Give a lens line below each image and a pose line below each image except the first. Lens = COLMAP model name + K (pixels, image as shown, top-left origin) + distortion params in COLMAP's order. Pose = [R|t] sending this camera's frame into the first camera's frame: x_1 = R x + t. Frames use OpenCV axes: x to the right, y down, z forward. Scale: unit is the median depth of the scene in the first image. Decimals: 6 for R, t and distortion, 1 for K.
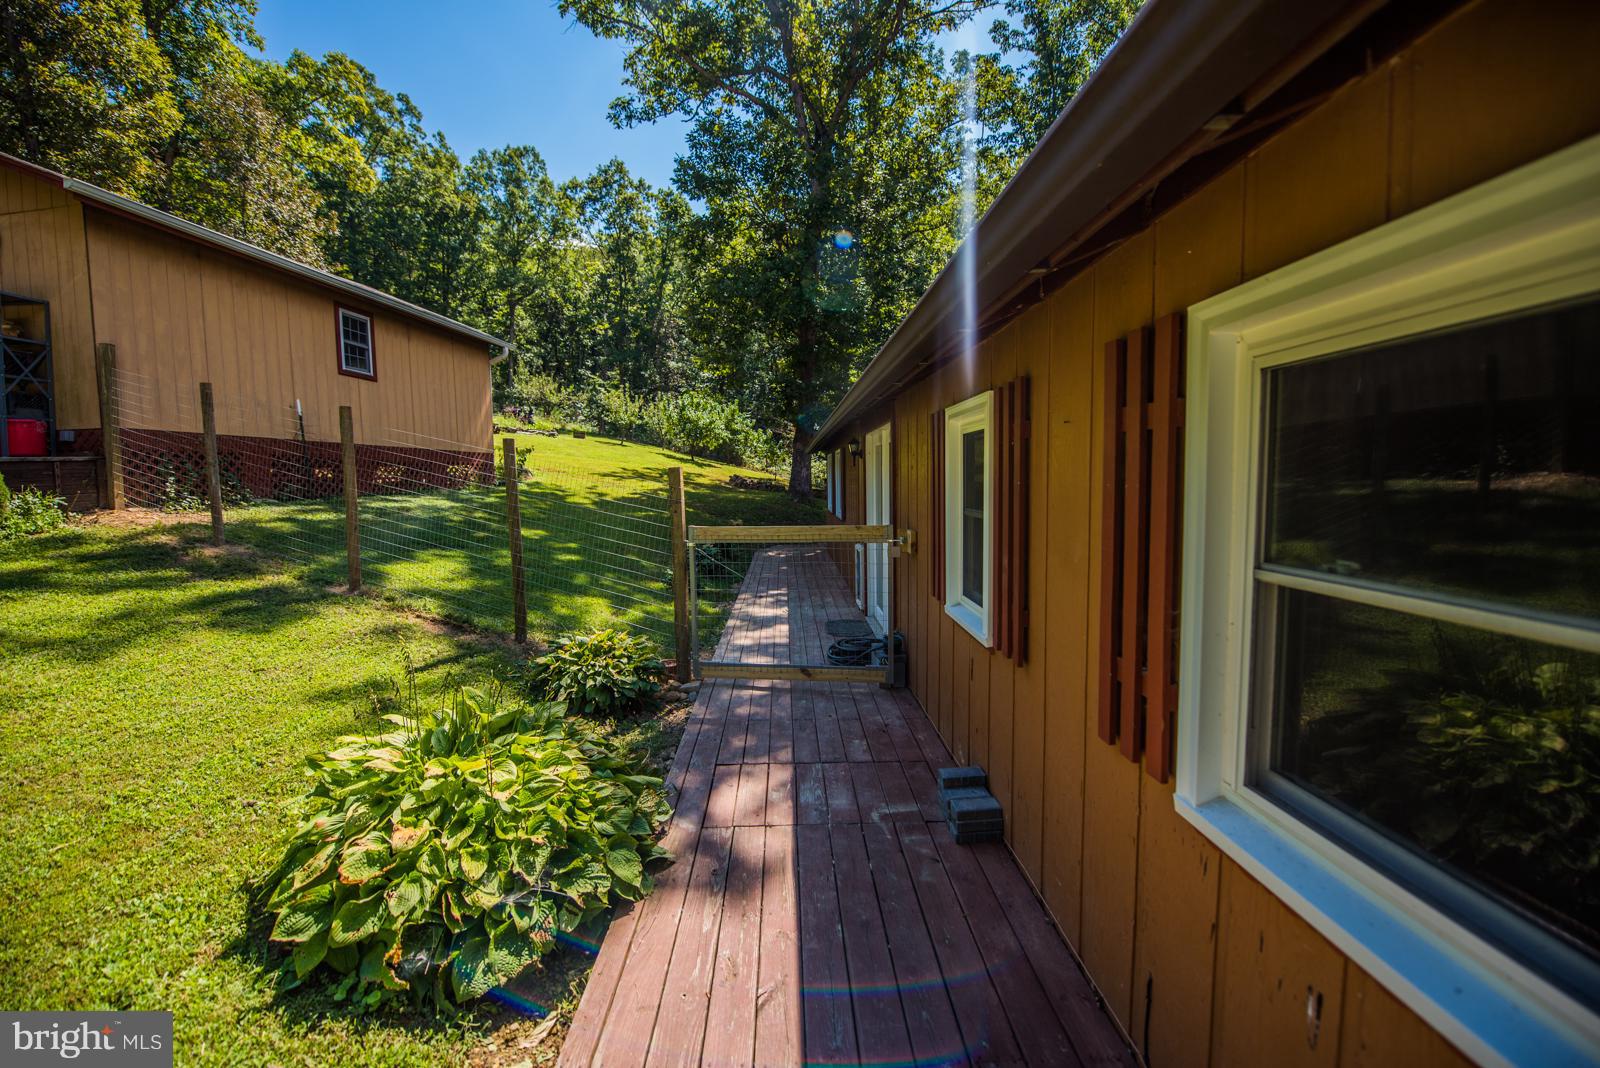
lens RADIAL K [[631.3, 0, 796.0], [0, 631.3, 534.4], [0, 0, 1]] dist [-0.018525, -0.000910]
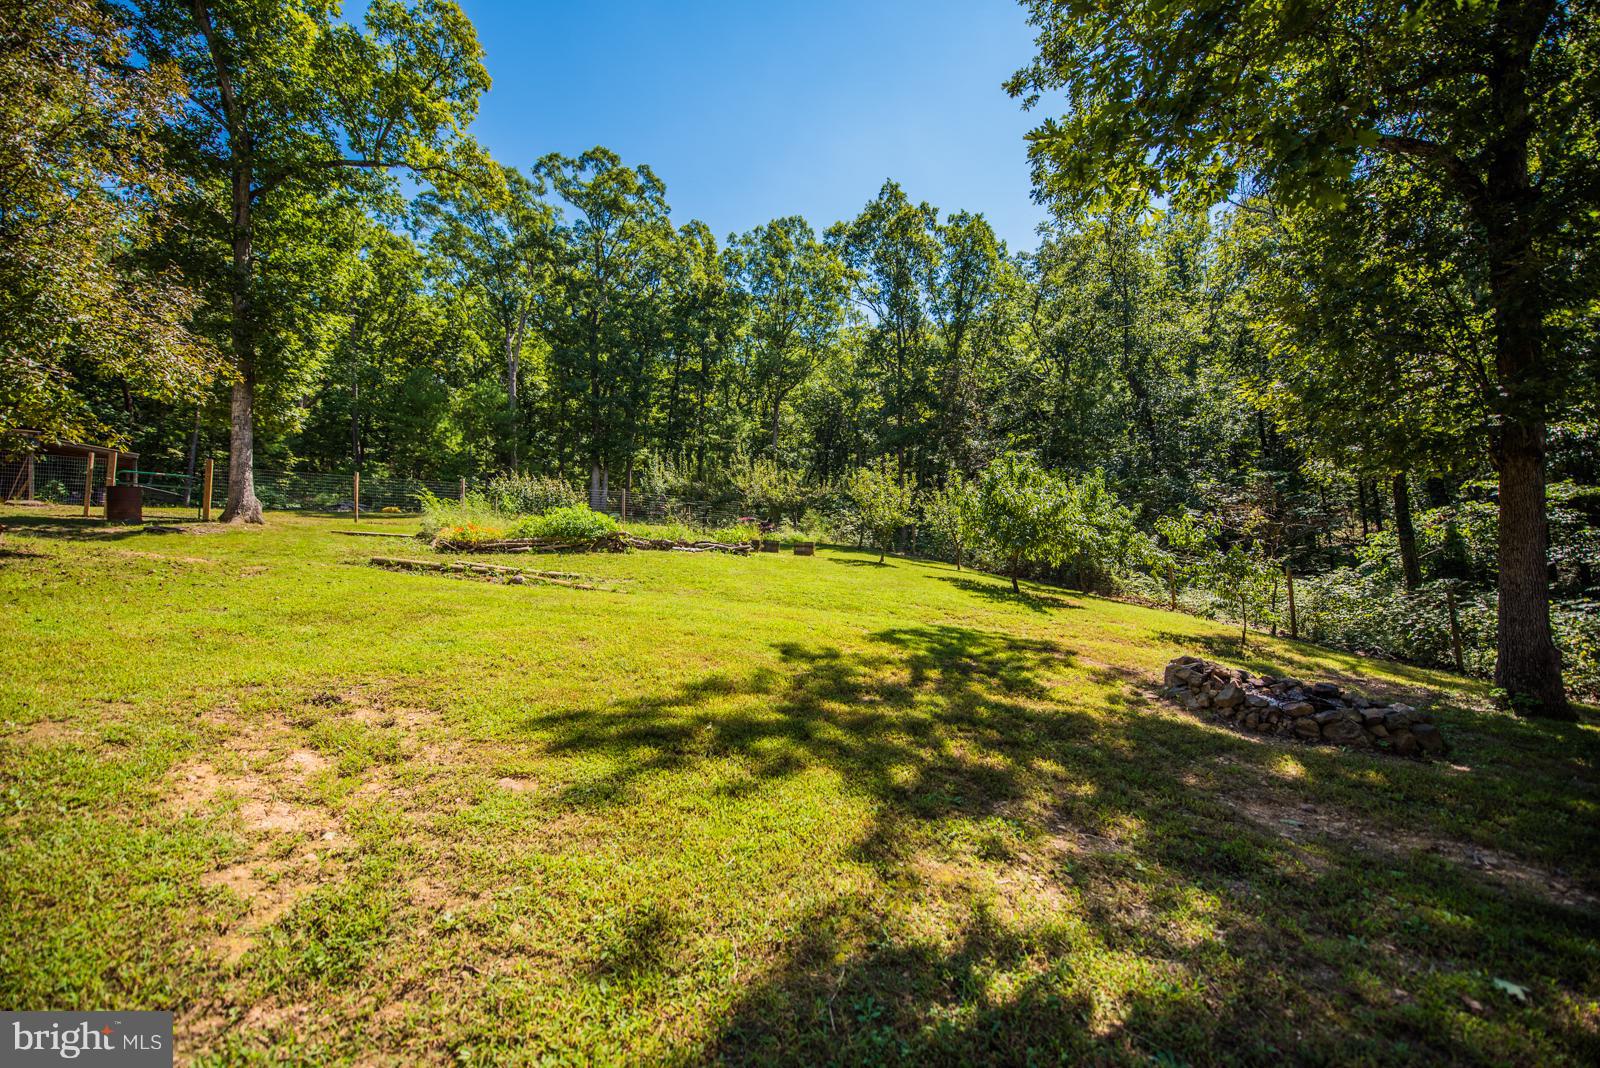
lens RADIAL K [[631.3, 0, 798.4], [0, 631.3, 535.6], [0, 0, 1]] dist [-0.018525, -0.000910]
pose [[0.888628, -0.056343, -0.455154, -0.160027], [-0.025285, 0.984897, -0.171284, -0.128849], [0.457931, 0.163716, 0.873783, 0.884357]]
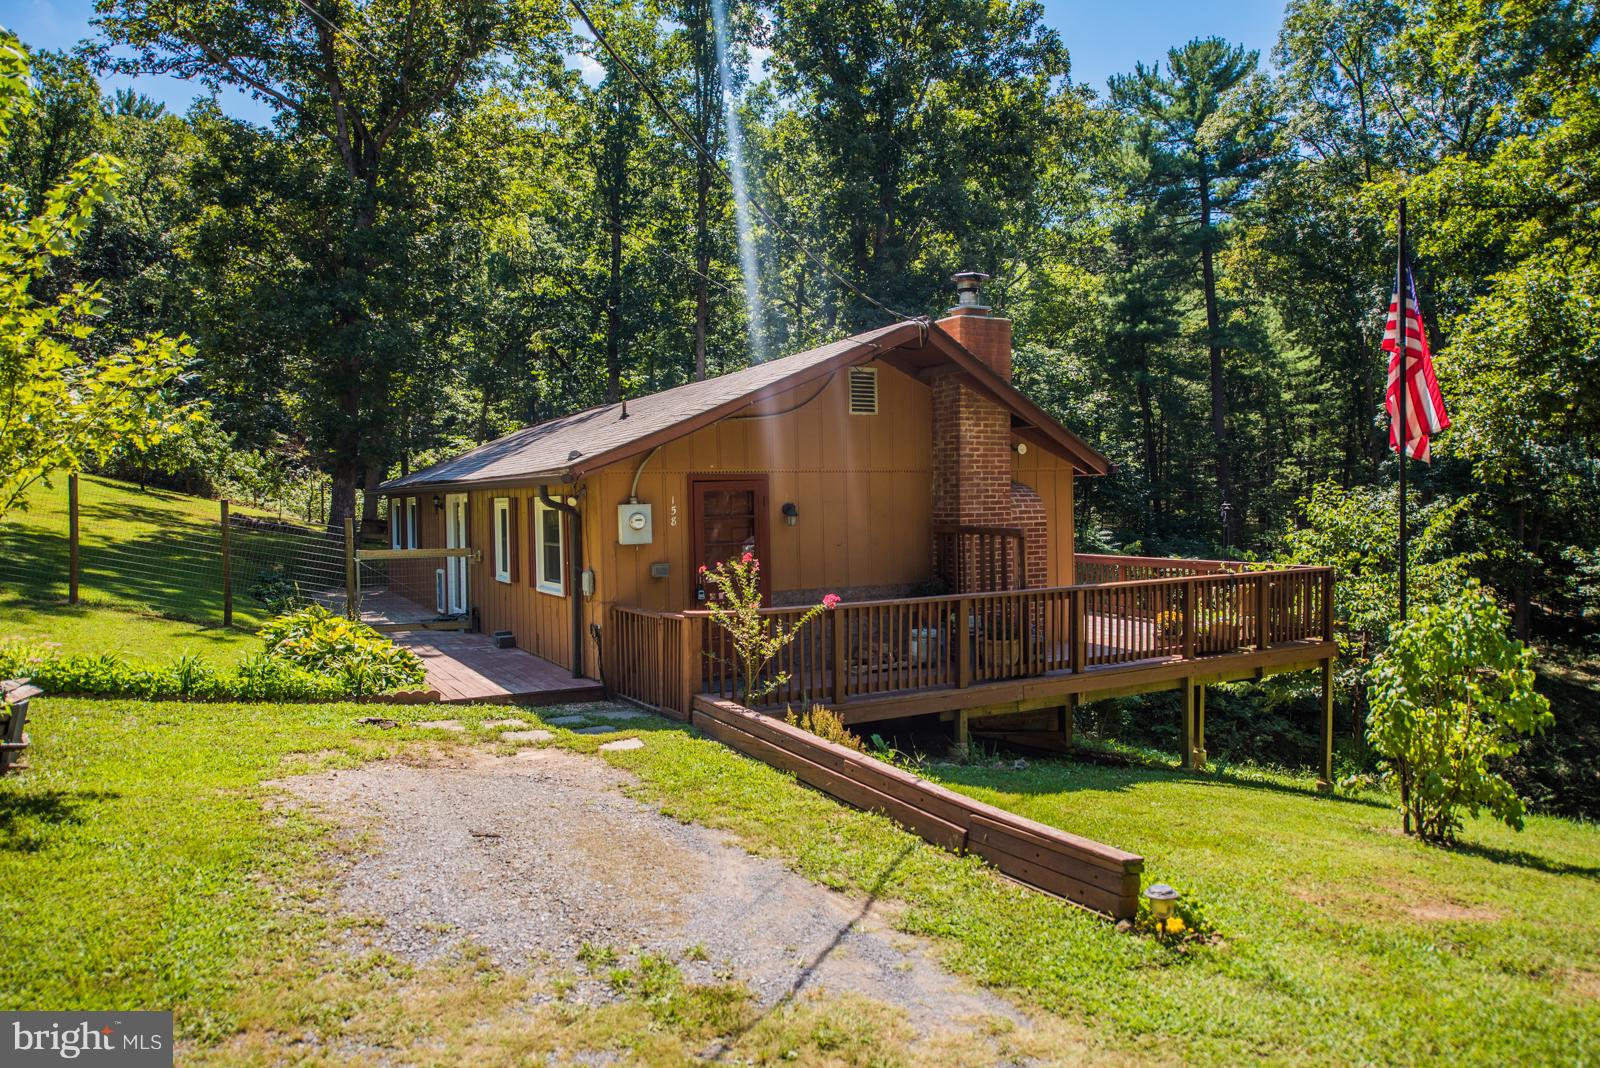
lens RADIAL K [[1052.2, 0, 792.5], [0, 1052.2, 535.3], [0, 0, 1]] dist [0.006780, -0.003517]
pose [[0.885575, -0.004584, 0.464474, -0.122572], [0.036006, 0.997620, -0.058804, 0.044599], [-0.463099, 0.068800, 0.883632, -0.606285]]
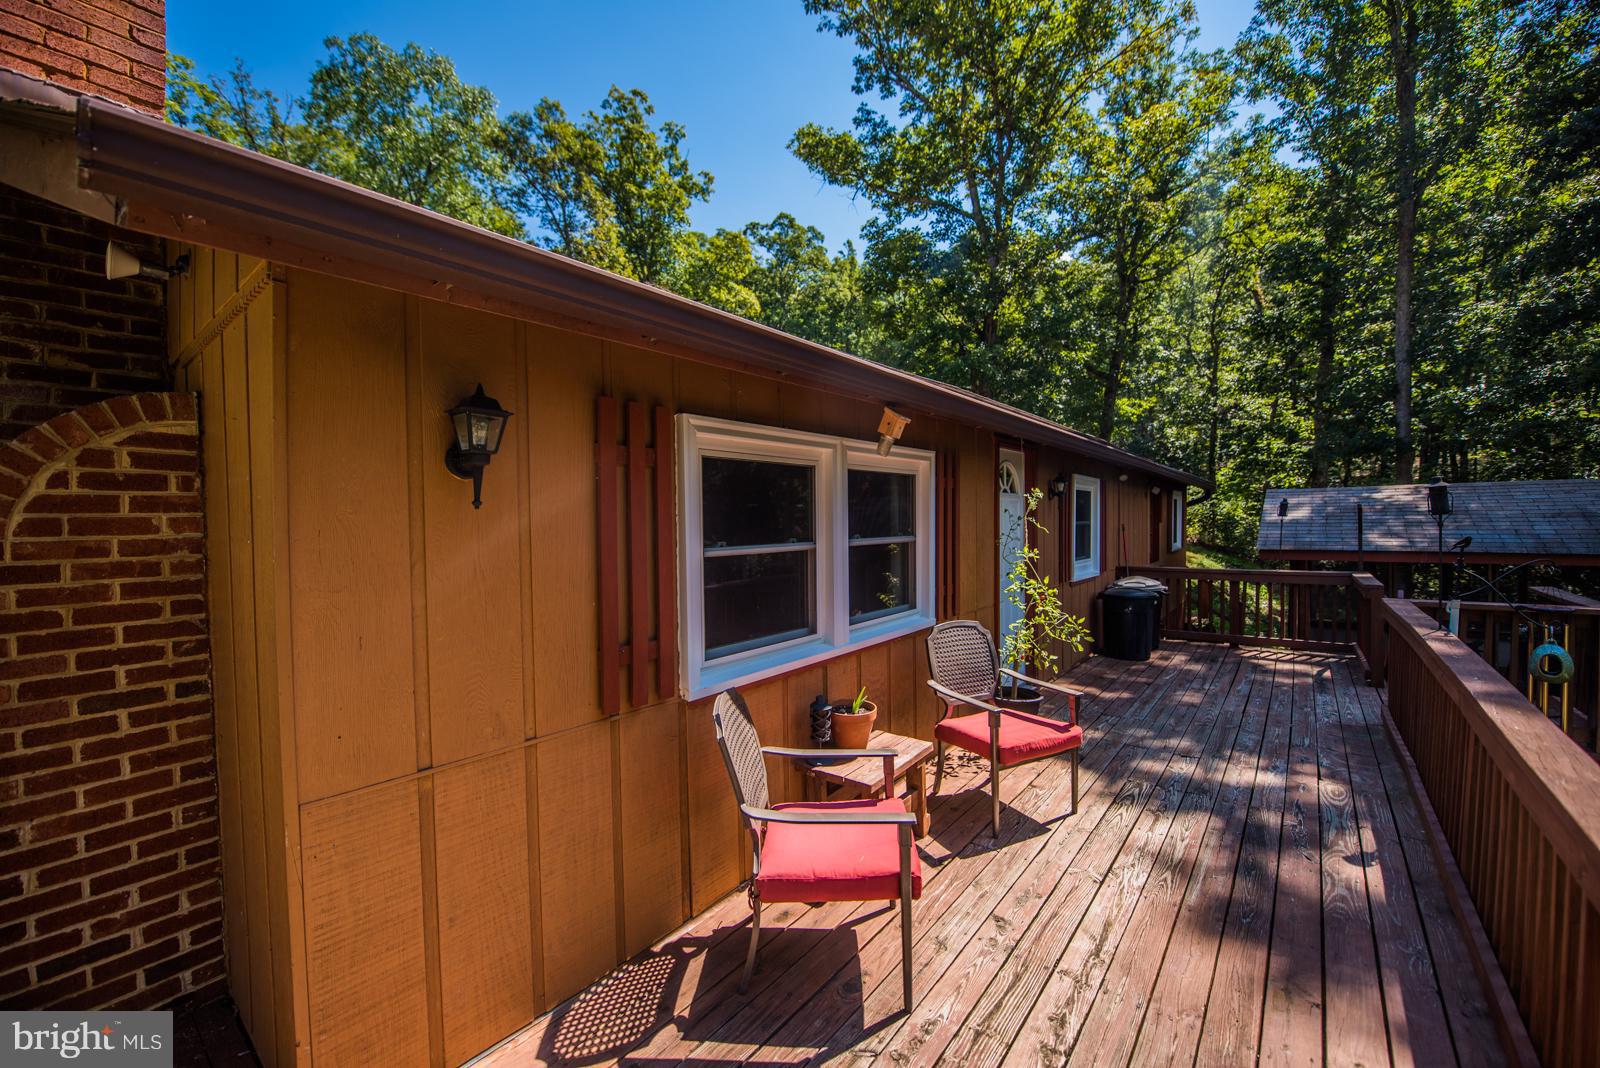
lens RADIAL K [[631.3, 0, 799.0], [0, 631.3, 534.0], [0, 0, 1]] dist [-0.018525, -0.000910]
pose [[0.767322, 0.026988, -0.640693, 0.501239], [-0.058119, 0.997929, -0.027570, -0.006235], [0.638622, 0.058392, 0.767302, -0.054769]]
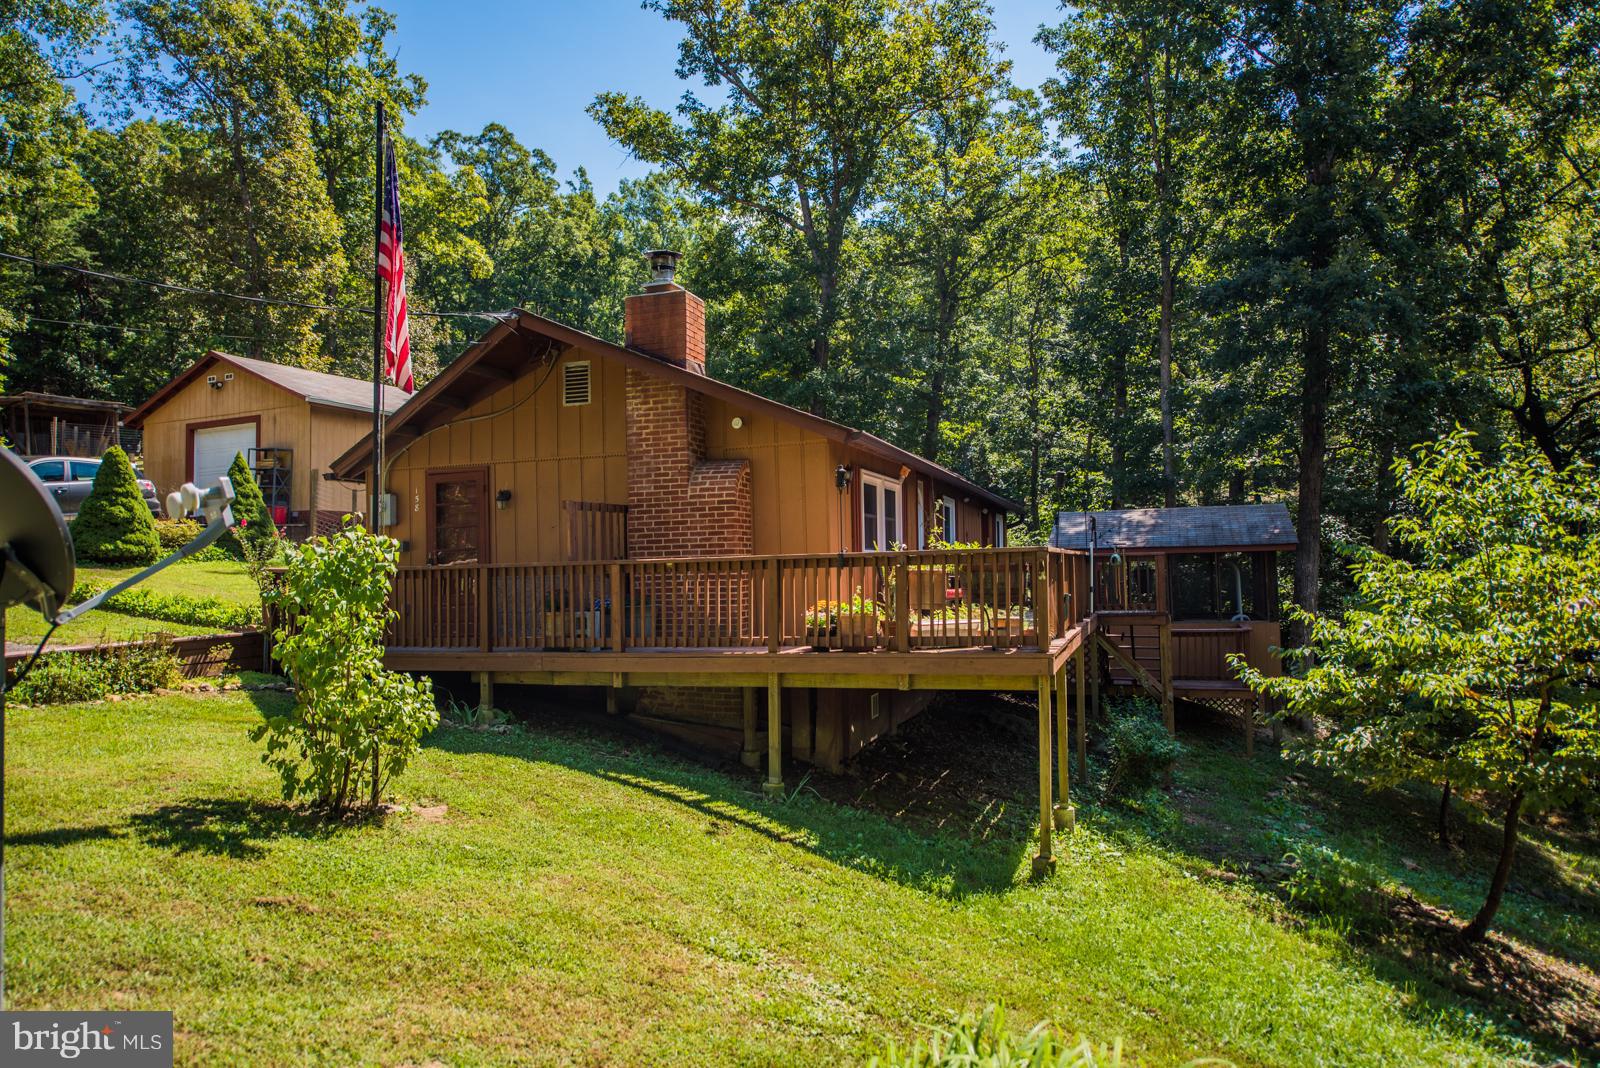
lens RADIAL K [[1052.2, 0, 798.6], [0, 1052.2, 531.9], [0, 0, 1]] dist [0.006780, -0.003517]
pose [[0.941351, -0.007238, -0.337352, 0.596227], [-0.032754, 0.993089, -0.112705, 0.090494], [0.335836, 0.117144, 0.934608, -0.648448]]
